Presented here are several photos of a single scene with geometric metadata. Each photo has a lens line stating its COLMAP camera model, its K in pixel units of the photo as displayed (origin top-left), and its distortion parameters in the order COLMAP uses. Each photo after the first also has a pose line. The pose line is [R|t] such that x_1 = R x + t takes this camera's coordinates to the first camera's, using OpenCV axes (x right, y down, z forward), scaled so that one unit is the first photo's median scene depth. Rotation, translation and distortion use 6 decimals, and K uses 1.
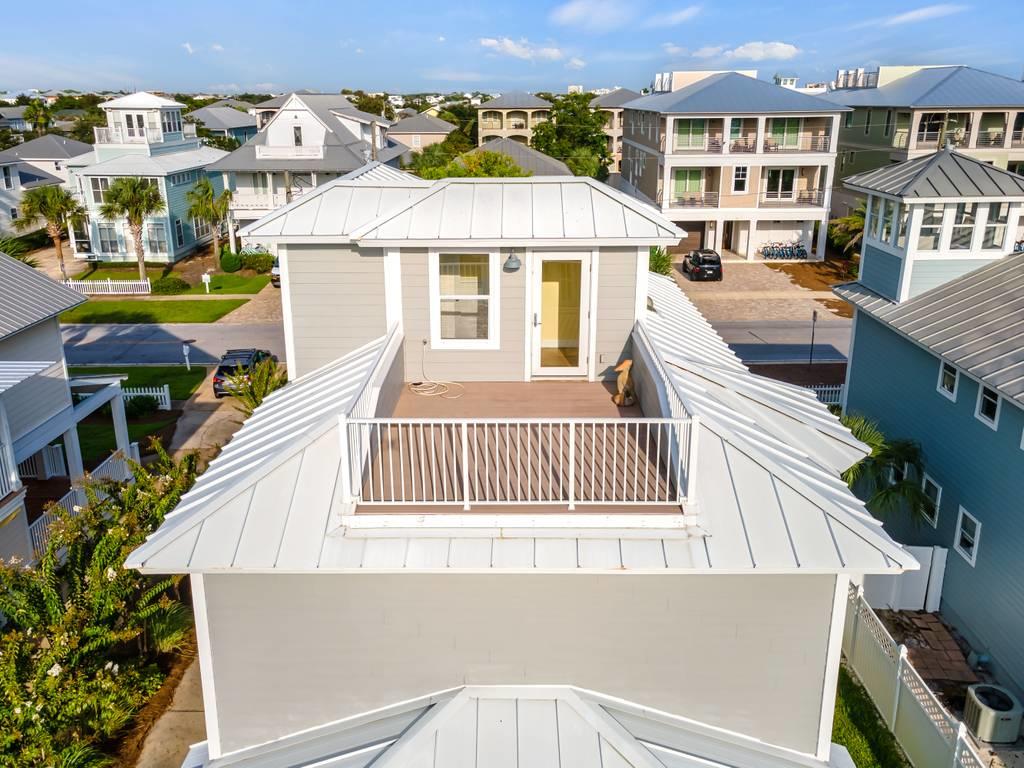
lens RADIAL K [[739.7, 0, 512.0], [0, 739.7, 384.0], [0, 0, 1]] dist [0.037673, 0.002428]
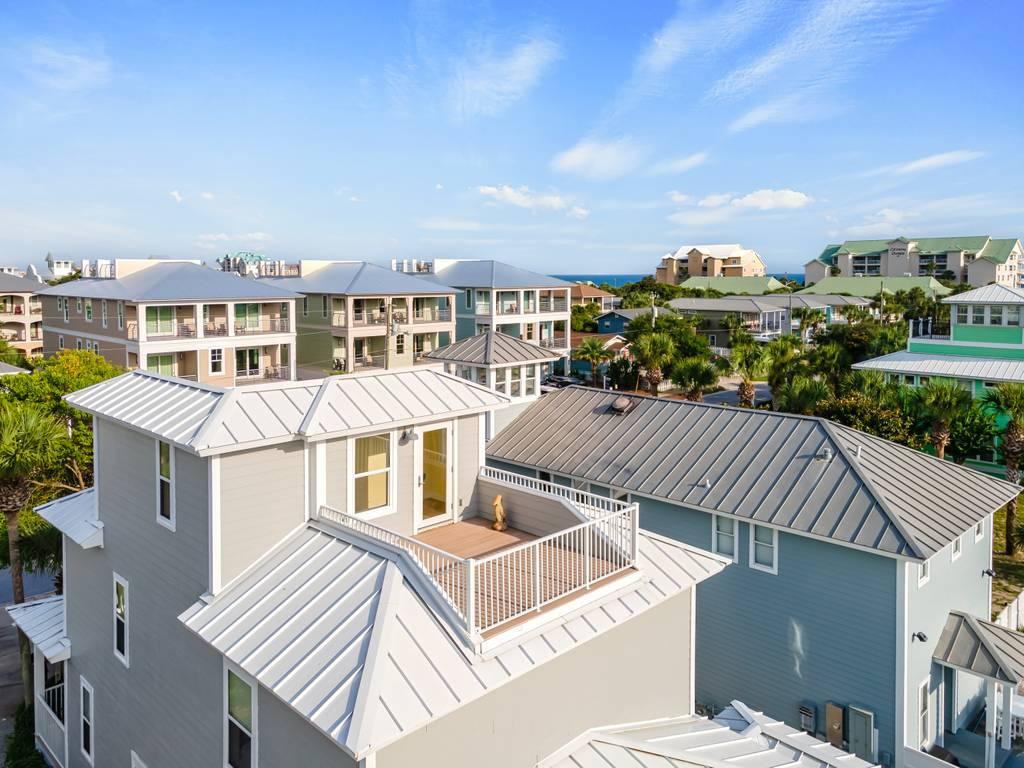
lens RADIAL K [[776.7, 0, 512.0], [0, 776.7, 384.0], [0, 0, 1]] dist [0.098011, 0.000826]
pose [[0.708715, -0.099336, 0.698467, -0.162338], [0.256657, 0.958502, -0.124104, -0.009175], [-0.657154, 0.267221, 0.704799, -0.010613]]
